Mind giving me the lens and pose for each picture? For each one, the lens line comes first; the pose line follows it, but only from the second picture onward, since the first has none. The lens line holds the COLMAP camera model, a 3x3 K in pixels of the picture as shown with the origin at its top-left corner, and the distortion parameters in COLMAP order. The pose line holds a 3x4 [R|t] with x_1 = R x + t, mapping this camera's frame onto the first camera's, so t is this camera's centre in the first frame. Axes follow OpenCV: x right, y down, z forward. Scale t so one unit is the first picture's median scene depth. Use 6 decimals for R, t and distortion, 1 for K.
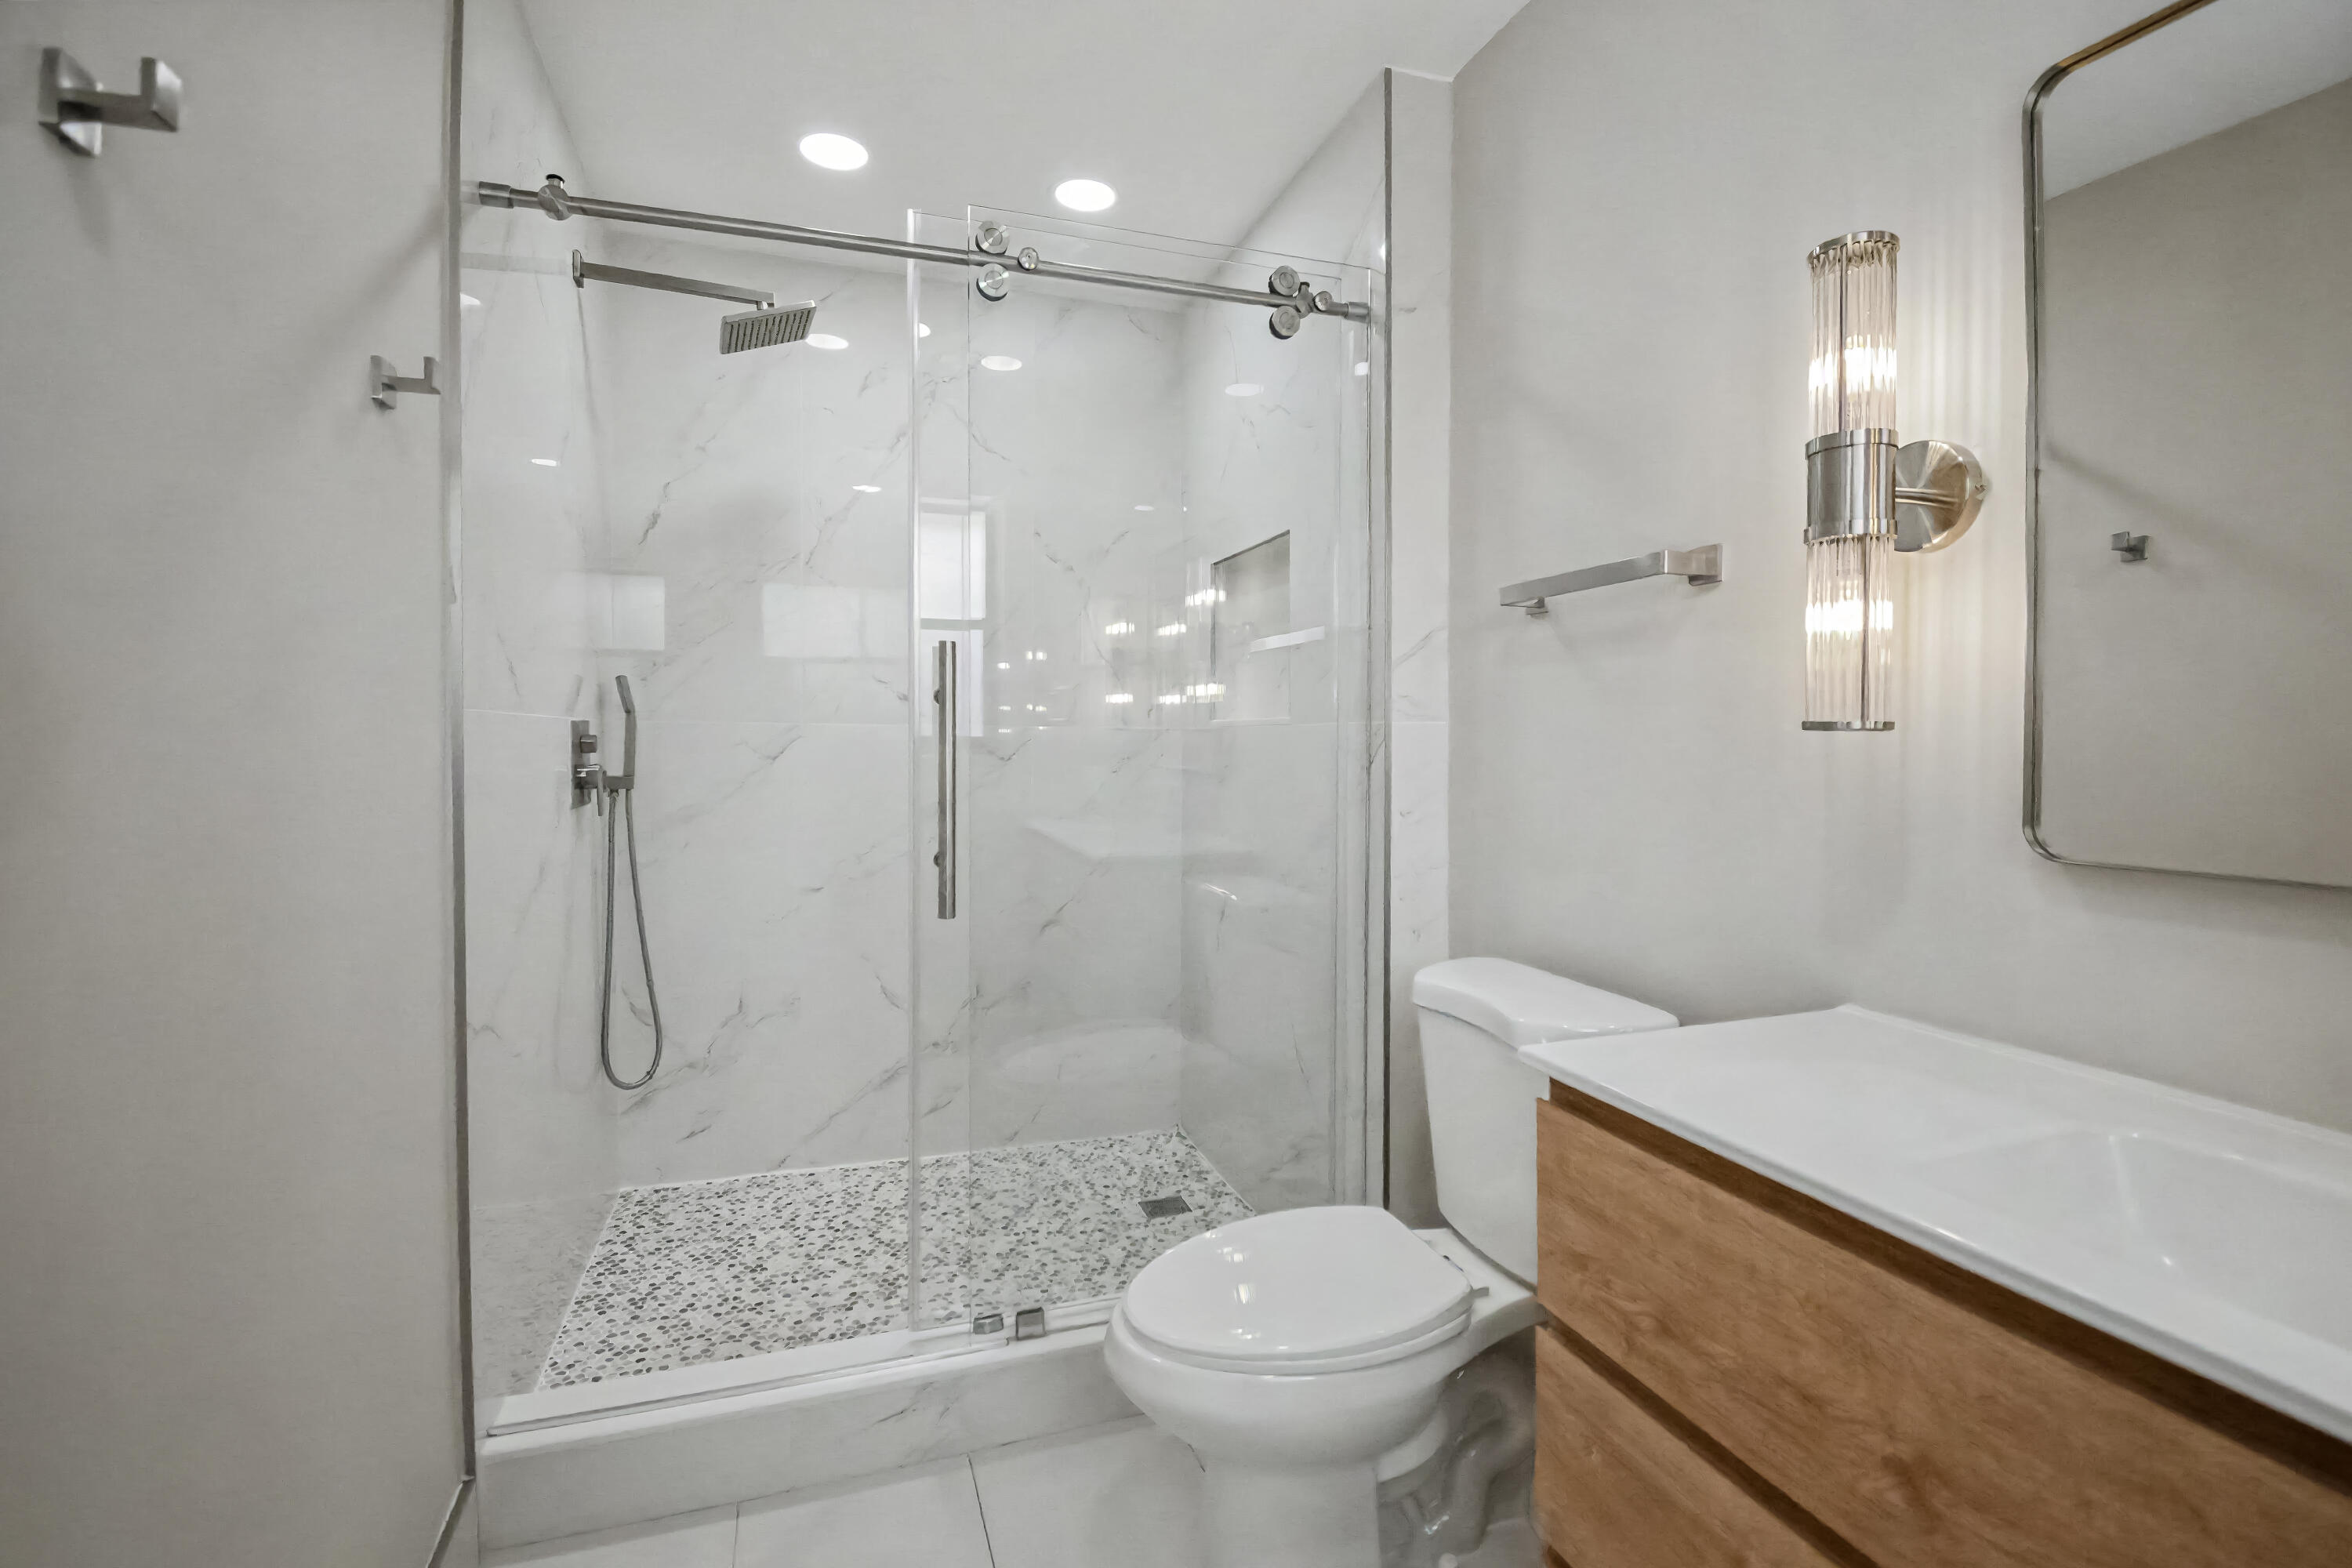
lens RADIAL K [[1069.5, 0, 1175.5], [0, 1069.5, 748.2], [0, 0, 1]] dist [0.022618, -0.027180]
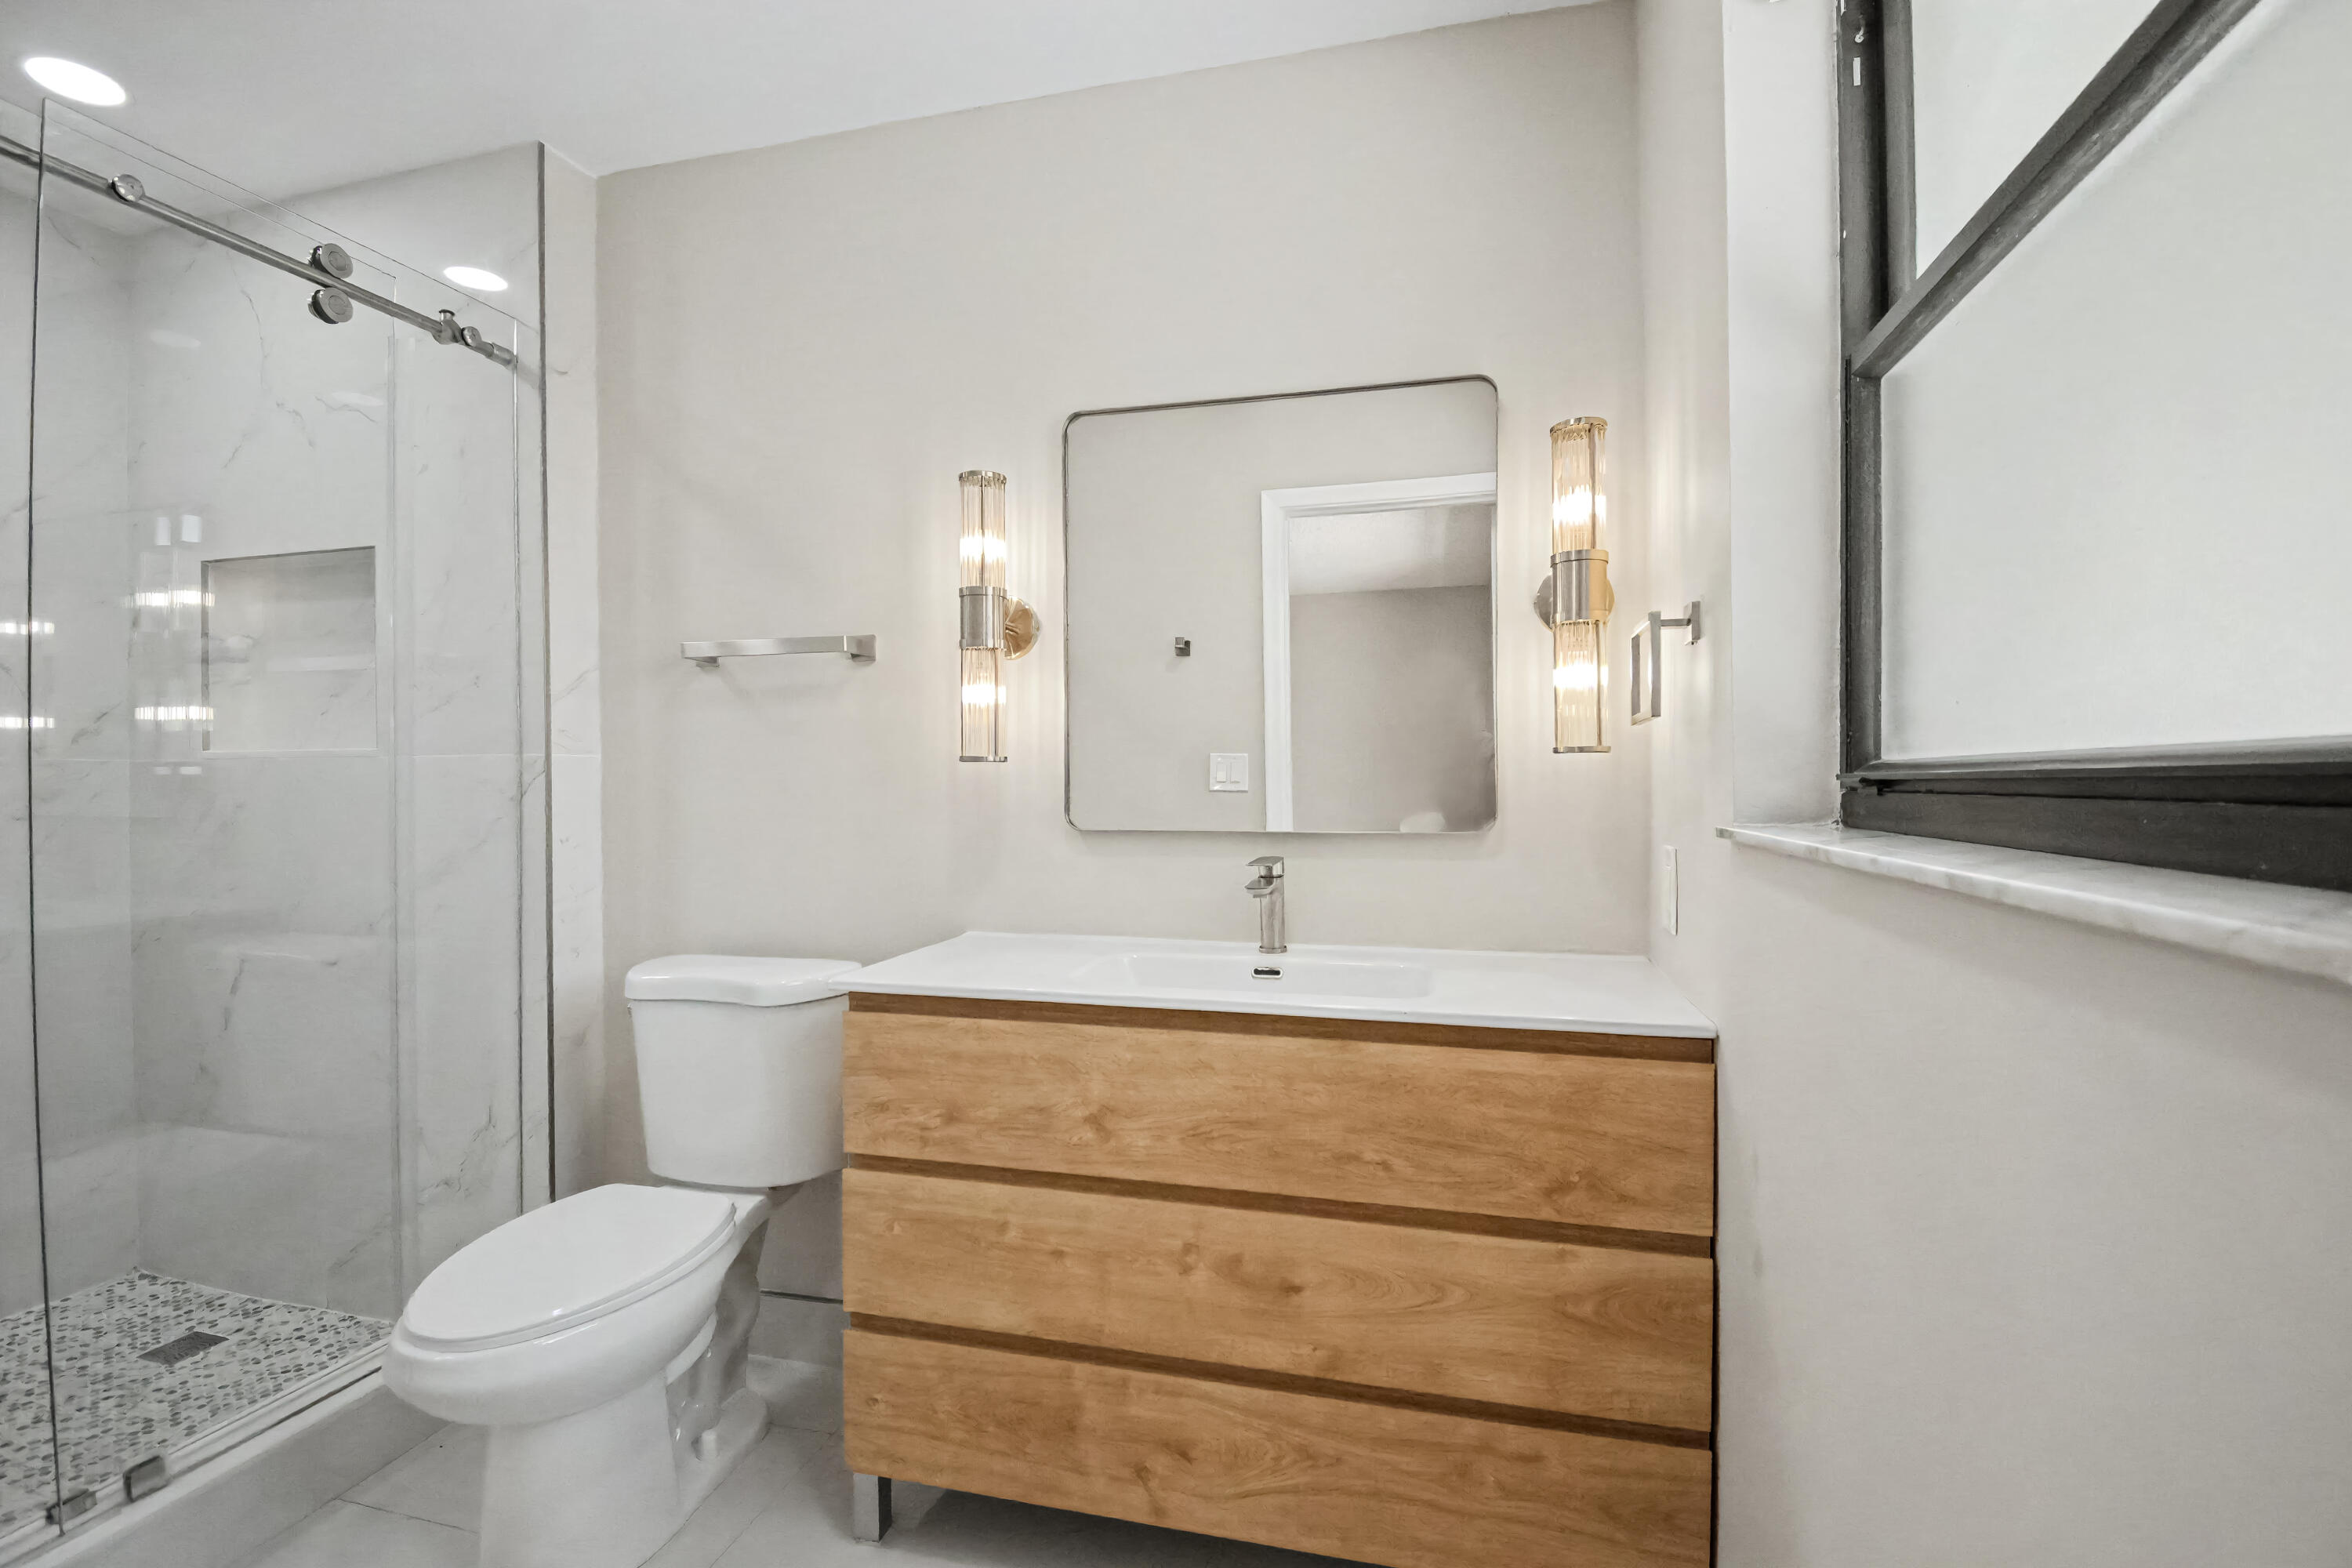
lens RADIAL K [[1069.5, 0, 1175.5], [0, 1069.5, 748.2], [0, 0, 1]] dist [0.022618, -0.027180]
pose [[0.569578, 0.013022, 0.821834, -0.471015], [0.014237, 0.999568, -0.025705, 0.008140], [-0.821814, 0.026342, 0.569147, -0.164702]]
